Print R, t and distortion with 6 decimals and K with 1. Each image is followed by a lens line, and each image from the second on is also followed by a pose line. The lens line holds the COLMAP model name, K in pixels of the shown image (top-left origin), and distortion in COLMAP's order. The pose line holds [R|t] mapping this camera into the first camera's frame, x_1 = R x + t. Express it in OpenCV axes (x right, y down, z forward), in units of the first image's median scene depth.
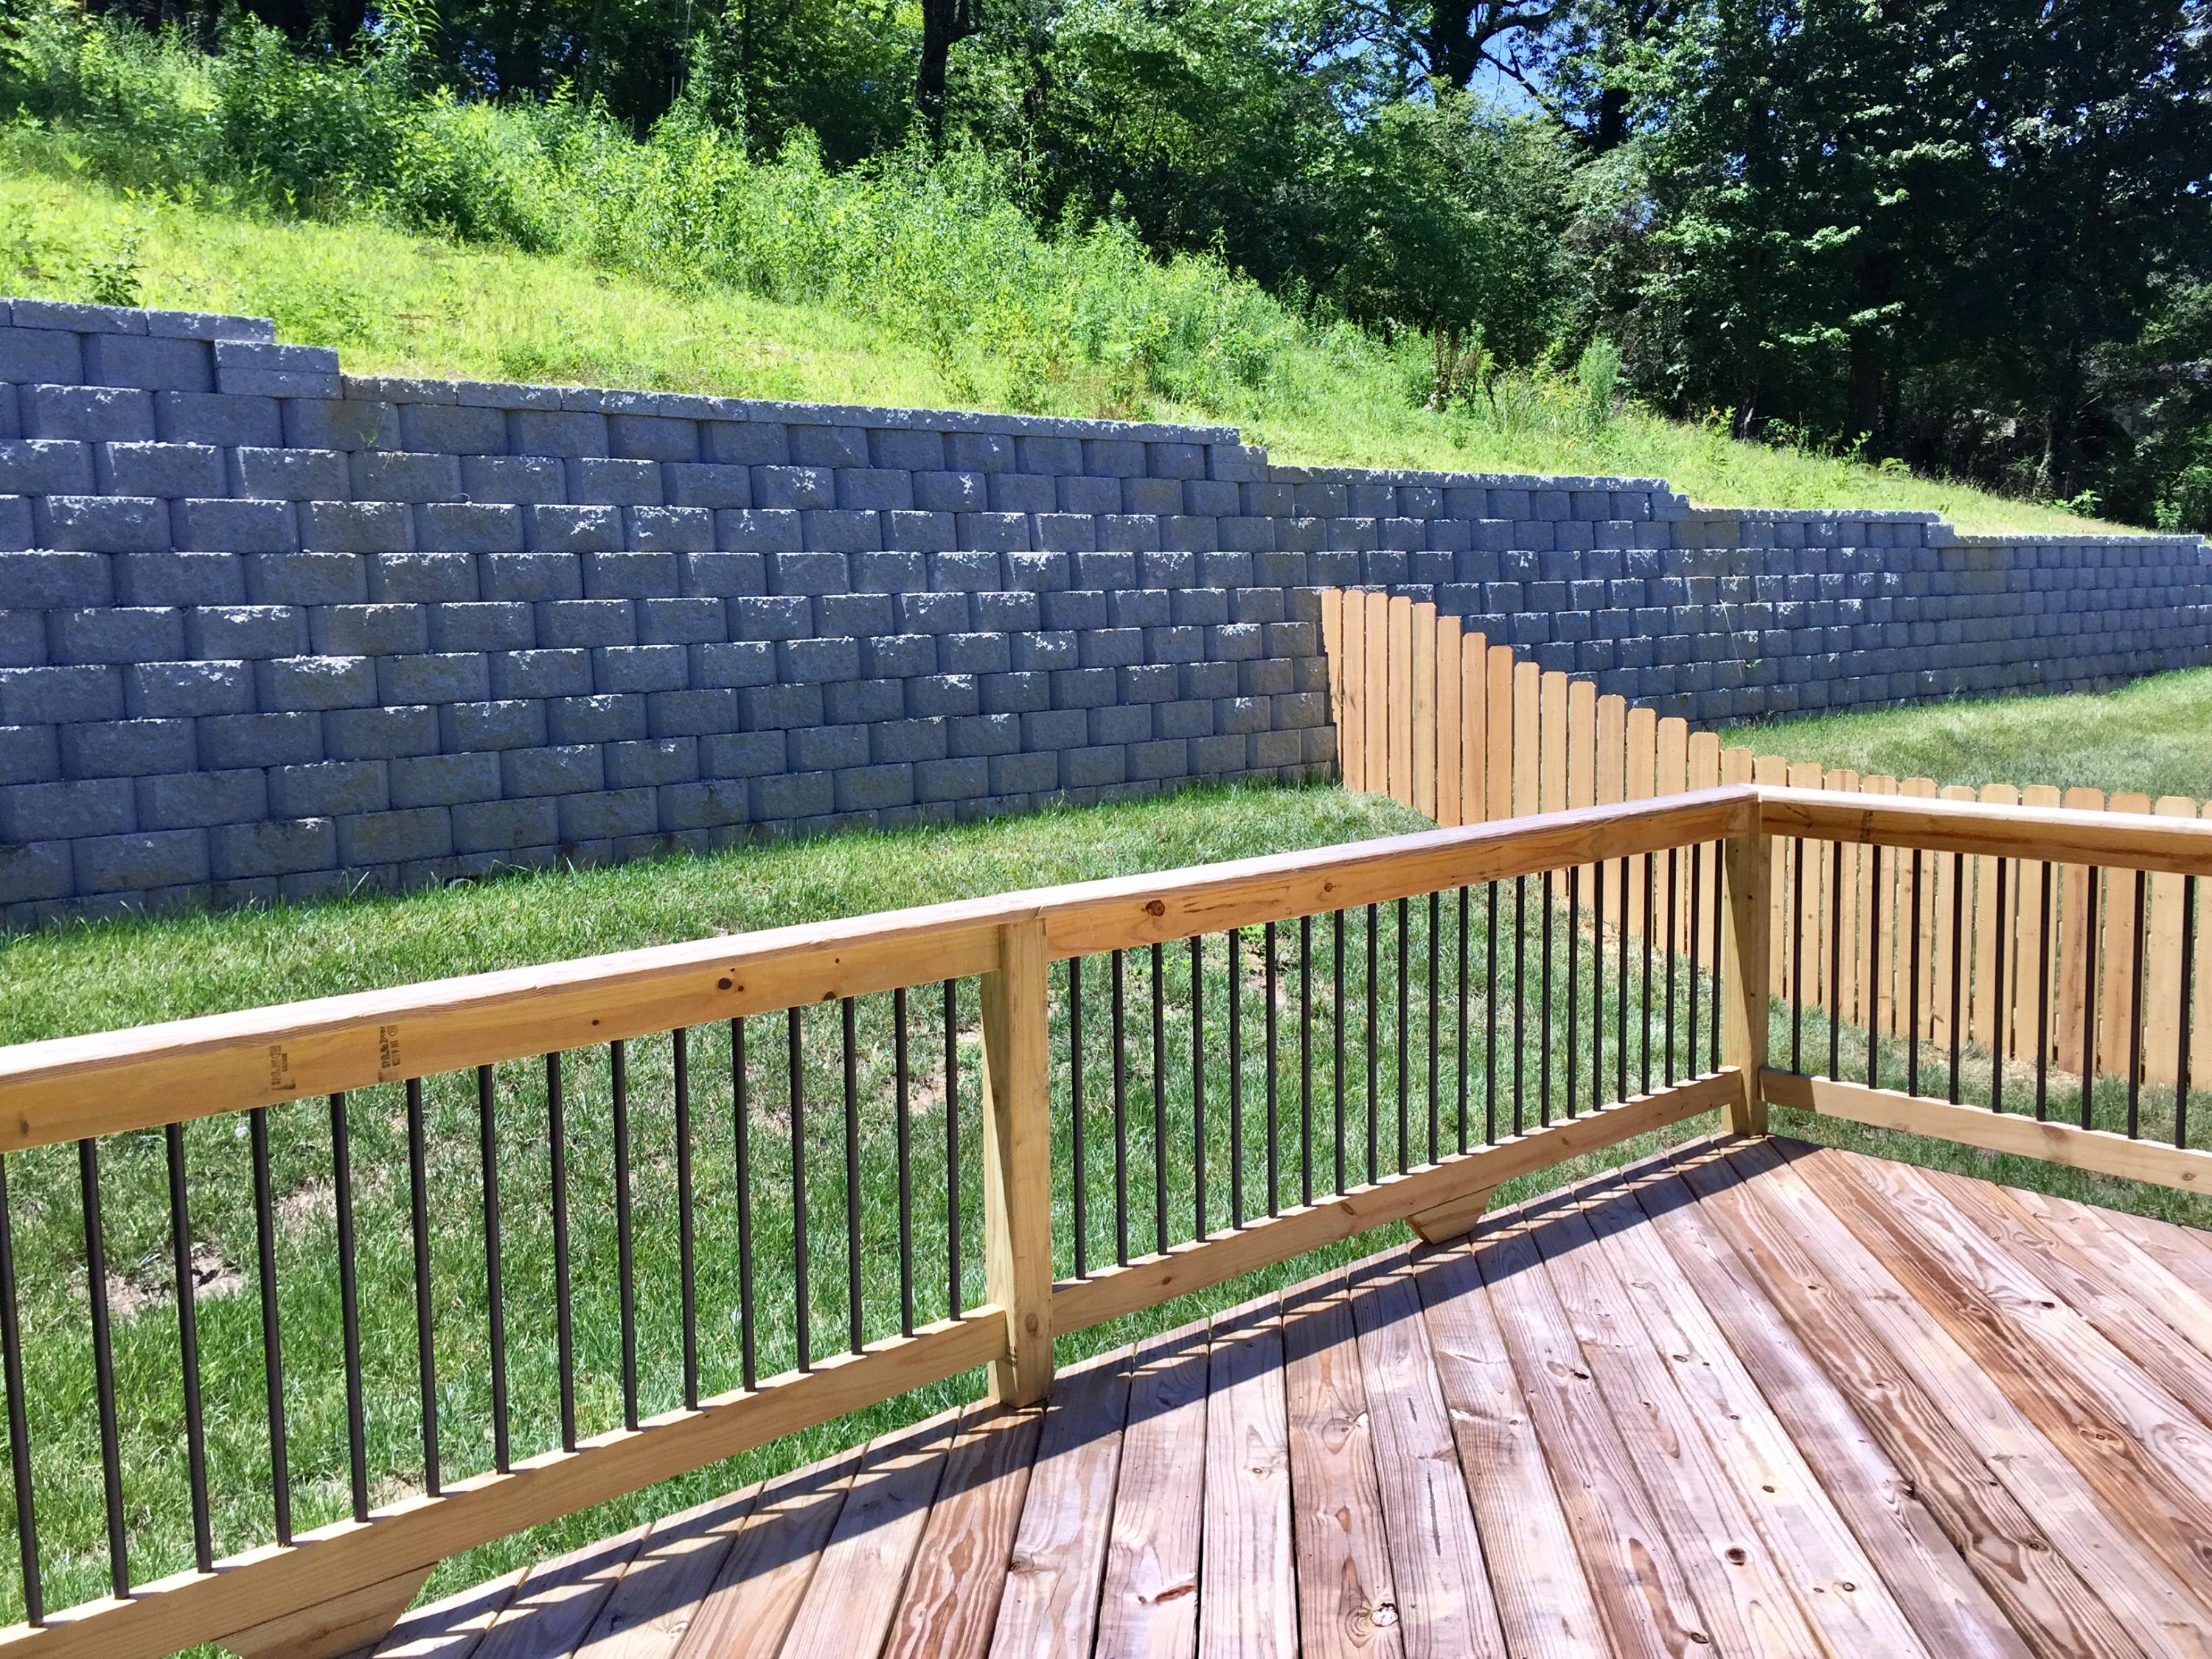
lens RADIAL K [[1915.6, 0, 1163.9], [0, 1915.6, 773.1], [0, 0, 1]] dist [0.087233, -0.129465]
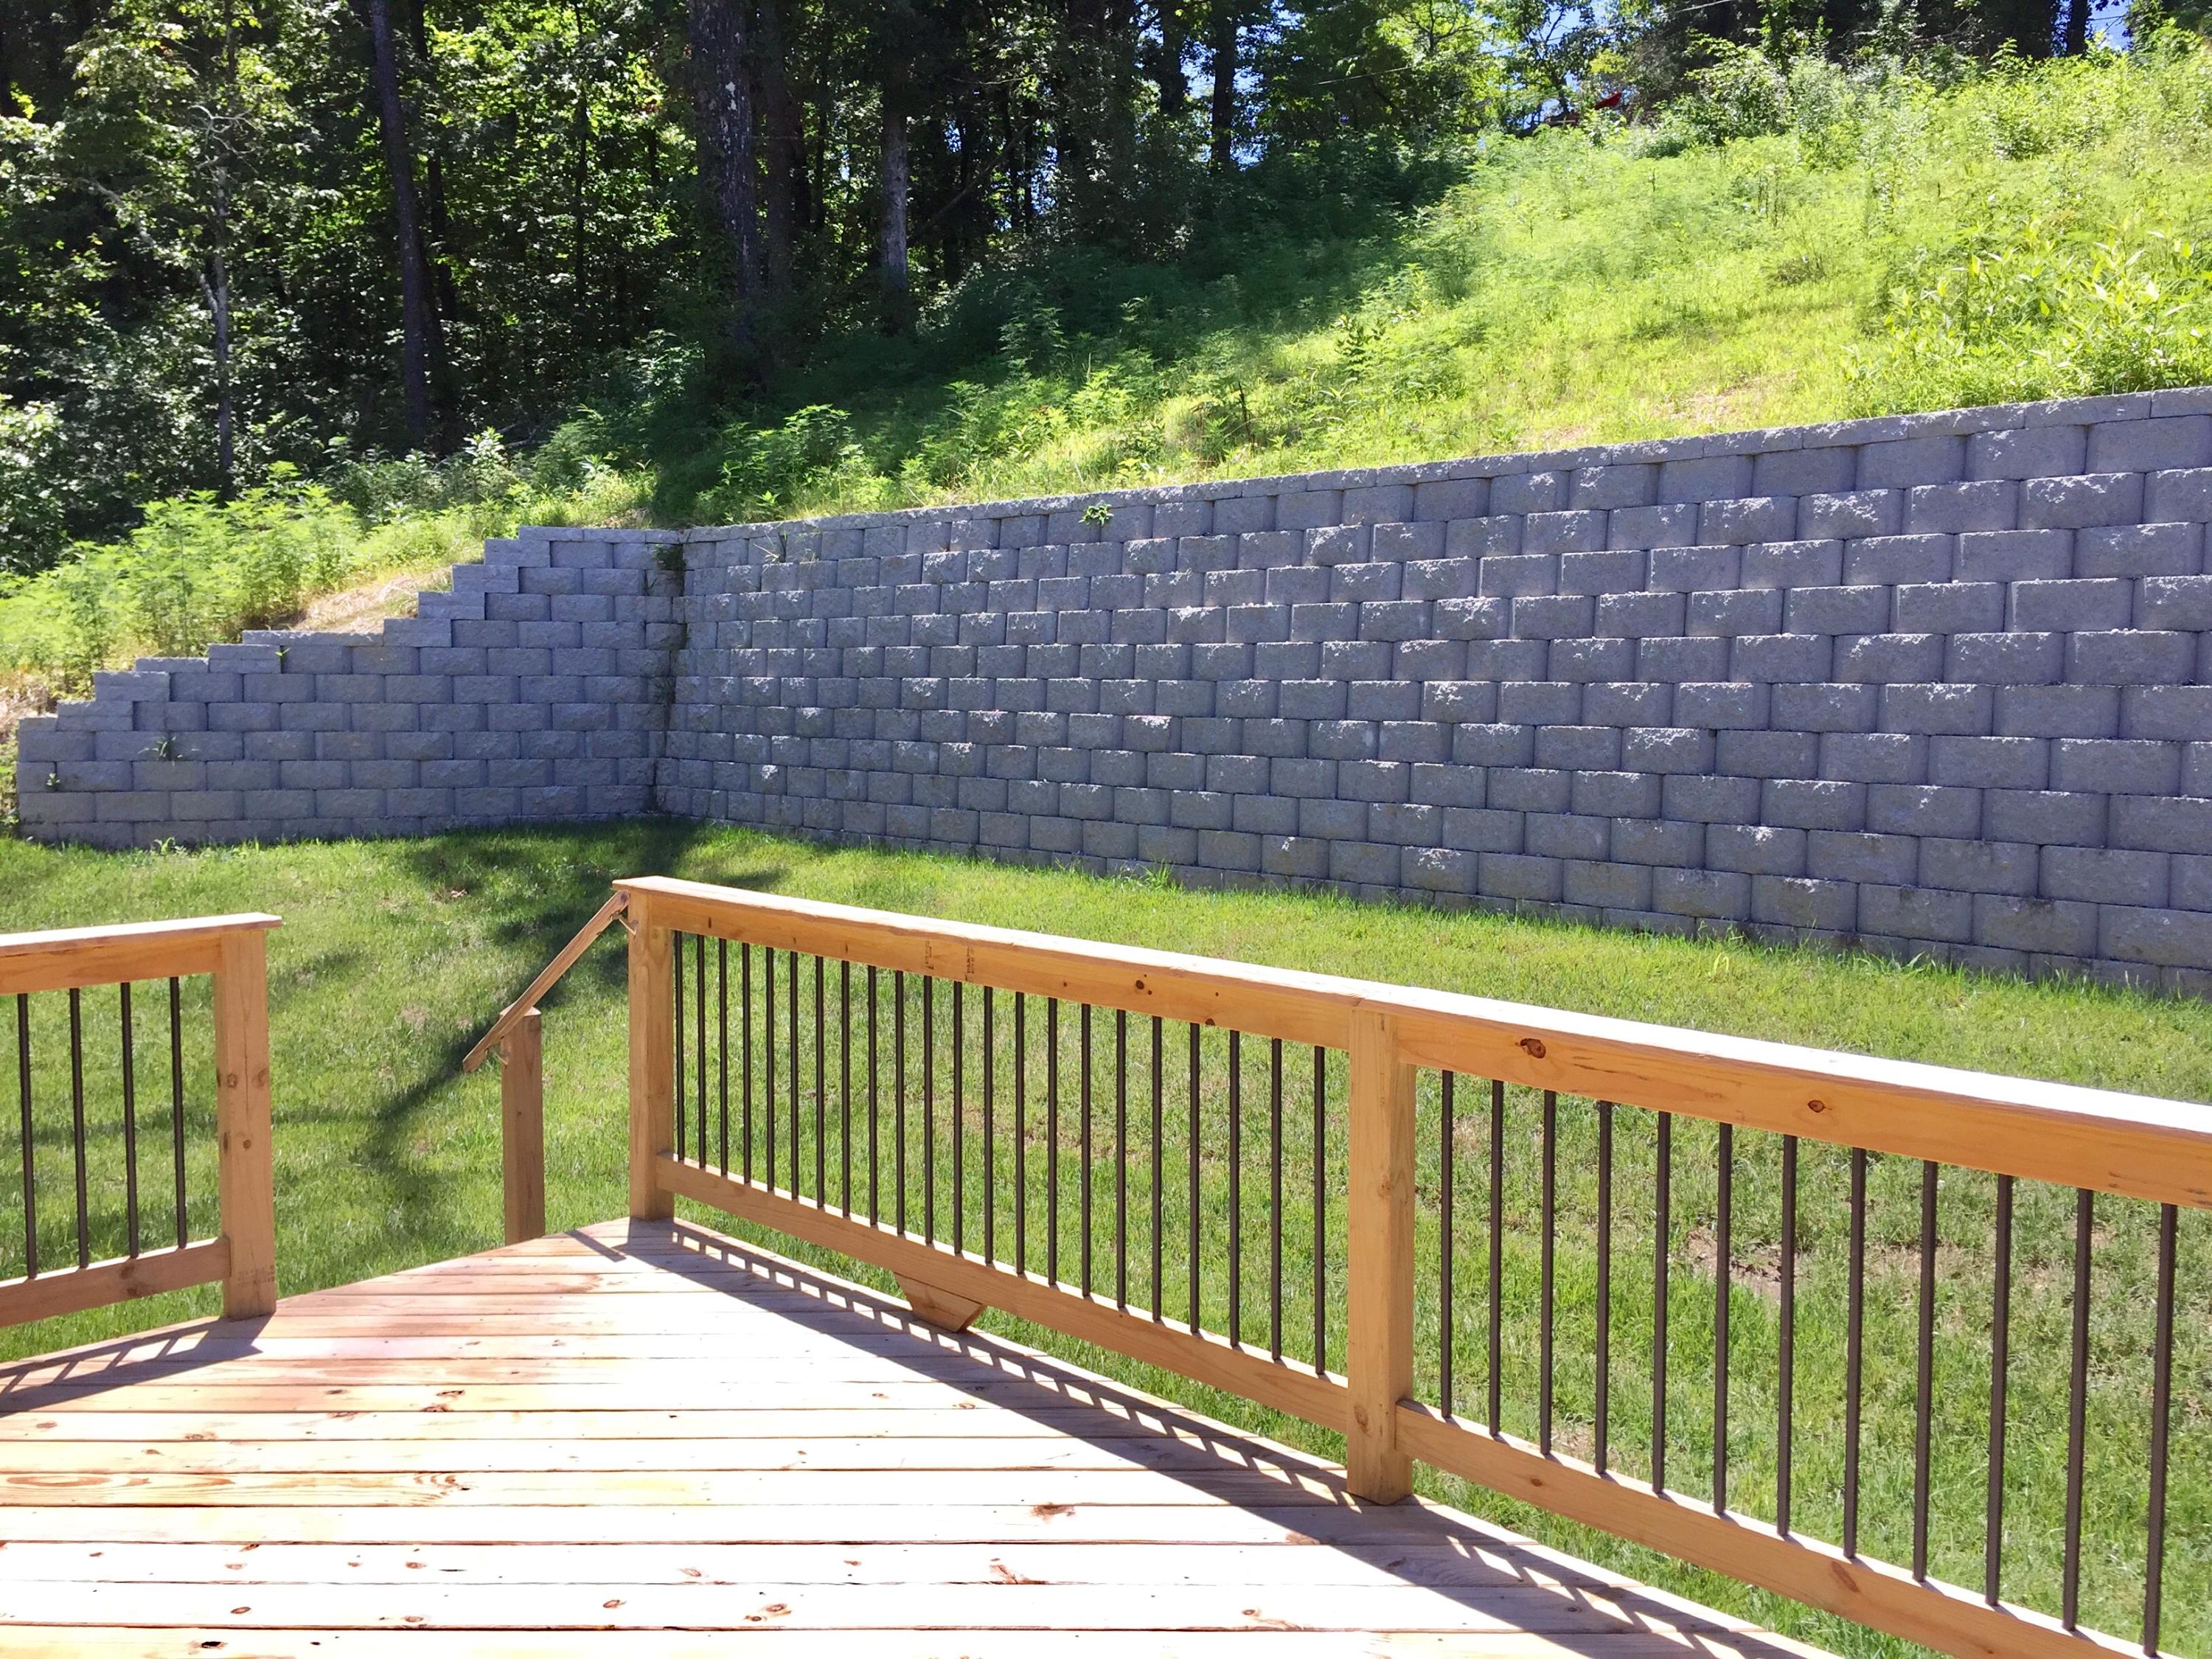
lens RADIAL K [[1915.6, 0, 1107.6], [0, 1915.6, 830.8], [0, 0, 1]] dist [0.087233, -0.129465]
pose [[0.043021, 0.096940, -0.994360, 0.948044], [-0.103040, 0.990404, 0.092097, -0.097561], [0.993746, 0.098496, 0.052597, 0.845307]]
